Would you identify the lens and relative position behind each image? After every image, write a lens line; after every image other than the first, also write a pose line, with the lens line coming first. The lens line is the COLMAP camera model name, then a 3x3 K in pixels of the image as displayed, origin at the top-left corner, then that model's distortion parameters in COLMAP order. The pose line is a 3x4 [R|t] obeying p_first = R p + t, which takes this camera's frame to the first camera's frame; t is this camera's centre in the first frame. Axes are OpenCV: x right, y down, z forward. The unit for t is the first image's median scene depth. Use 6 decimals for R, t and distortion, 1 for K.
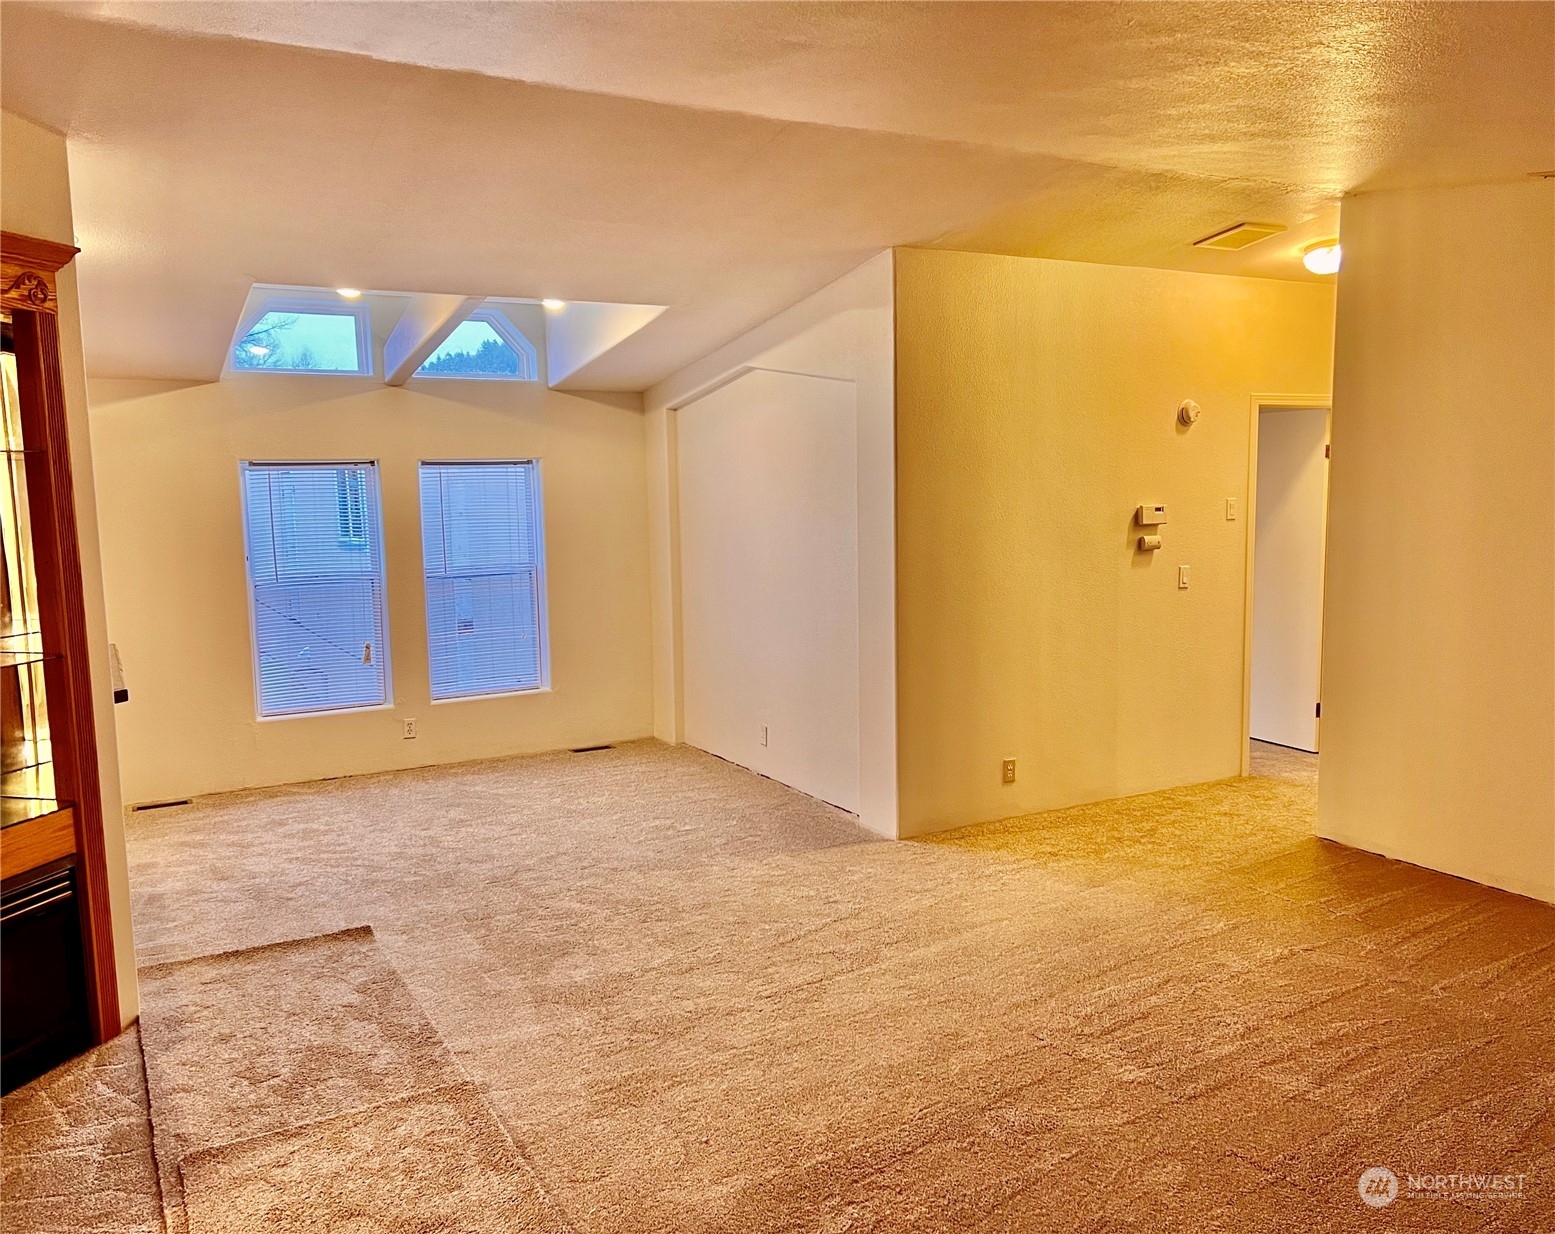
lens RADIAL K [[1234.1, 0, 774.9], [0, 1234.1, 623.1], [0, 0, 1]] dist [0.026478, -0.005632]
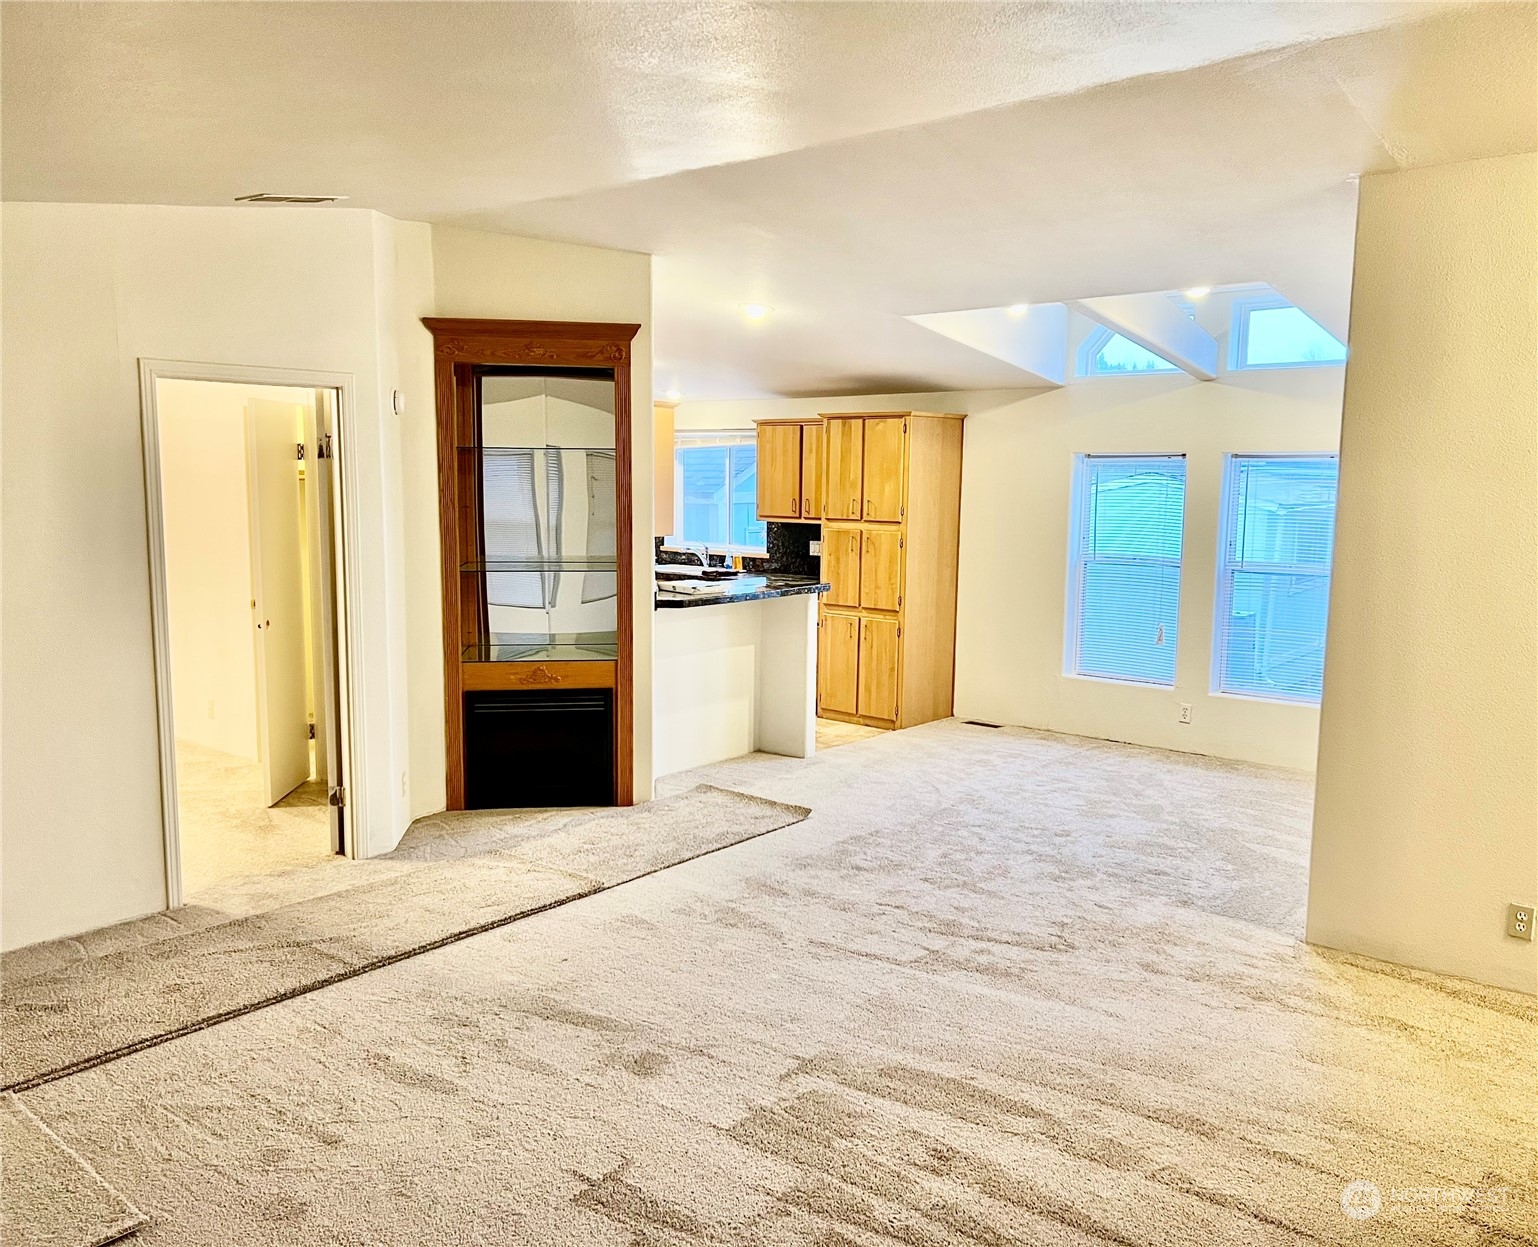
lens RADIAL K [[1240.8, 0, 768.4], [0, 1240.8, 625.3], [0, 0, 1]] dist [0.006231, -0.002111]
pose [[0.358118, 0.138785, -0.923304, 0.650138], [-0.130004, 0.986670, 0.097886, -0.053772], [0.924581, 0.084978, 0.371387, 0.355274]]
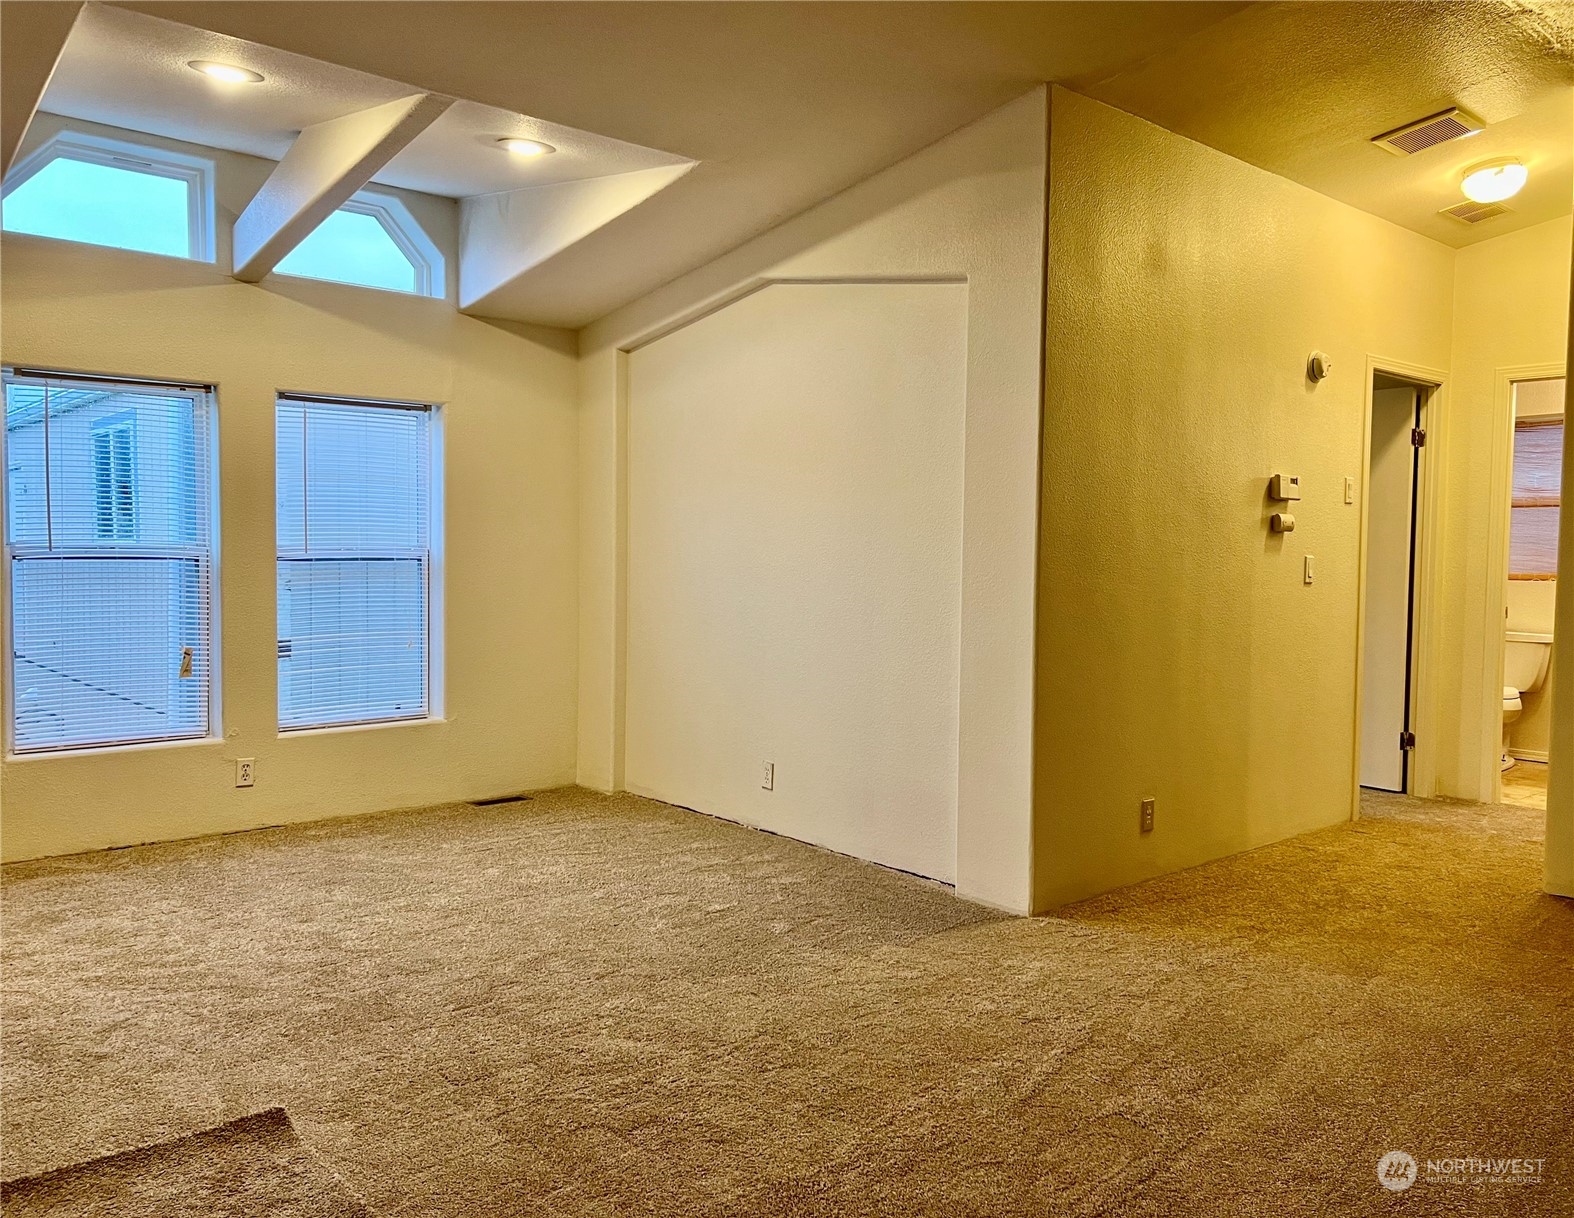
lens RADIAL K [[1230.2, 0, 789.8], [0, 1230.2, 597.9], [0, 0, 1]] dist [0.008904, 0.000607]
pose [[0.978172, 0.021939, 0.206637, -0.175049], [-0.006465, 0.997142, -0.075268, 0.046553], [-0.207698, 0.072289, 0.975518, 0.316697]]
